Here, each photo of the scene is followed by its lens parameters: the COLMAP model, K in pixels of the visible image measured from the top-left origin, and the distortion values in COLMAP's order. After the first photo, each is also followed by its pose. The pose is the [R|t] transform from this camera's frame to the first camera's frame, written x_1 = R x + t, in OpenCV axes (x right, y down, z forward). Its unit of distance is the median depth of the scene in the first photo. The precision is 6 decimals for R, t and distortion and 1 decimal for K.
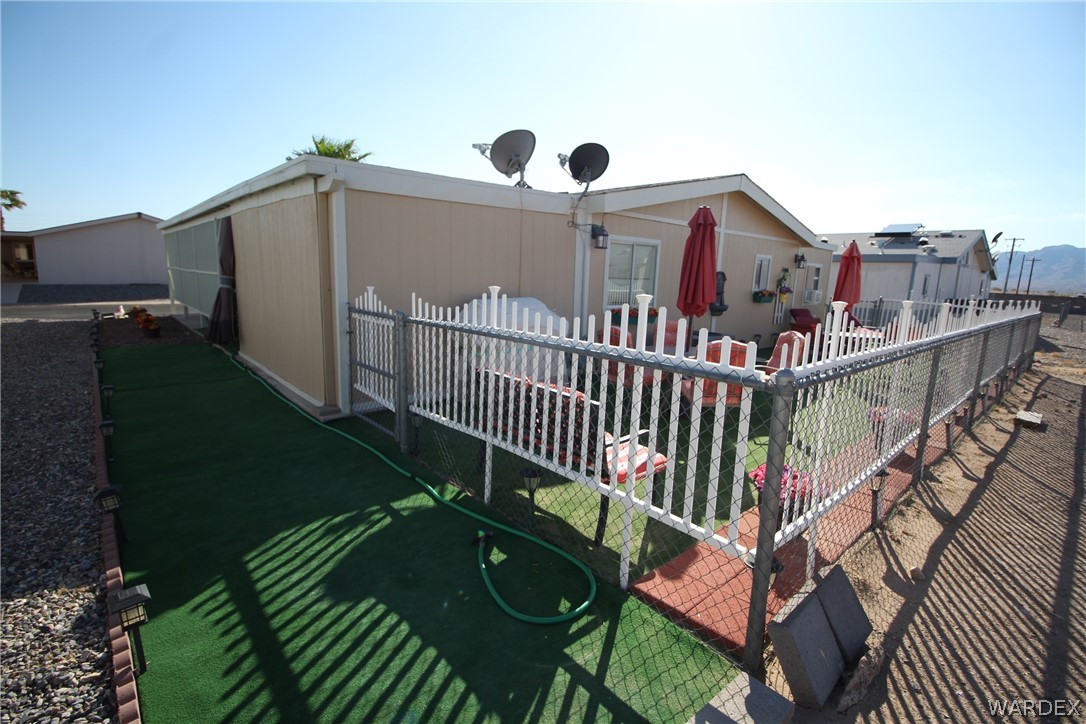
lens RADIAL K [[505.9, 0, 543.0], [0, 505.9, 362.0], [0, 0, 1]] dist [0.000036, -0.013668]
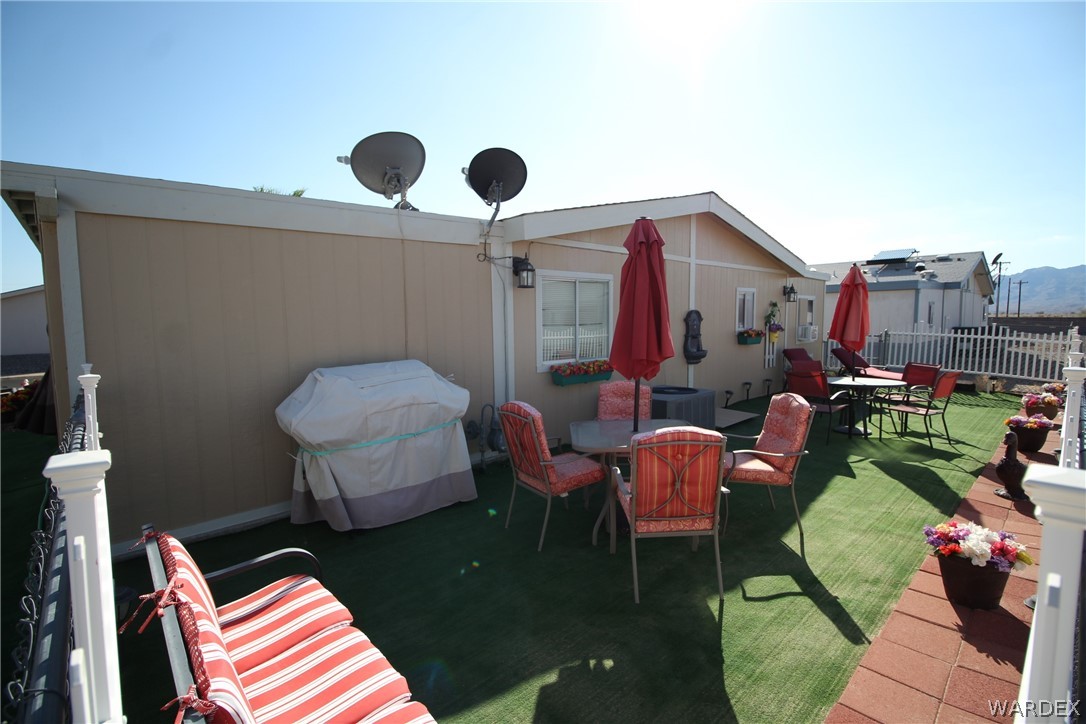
lens RADIAL K [[505.9, 0, 543.0], [0, 505.9, 362.0], [0, 0, 1]] dist [0.000036, -0.013668]
pose [[0.998870, -0.046729, 0.008692, 0.080658], [0.047310, 0.995054, -0.087342, -0.029822], [-0.004567, 0.087654, 0.996140, 0.163611]]
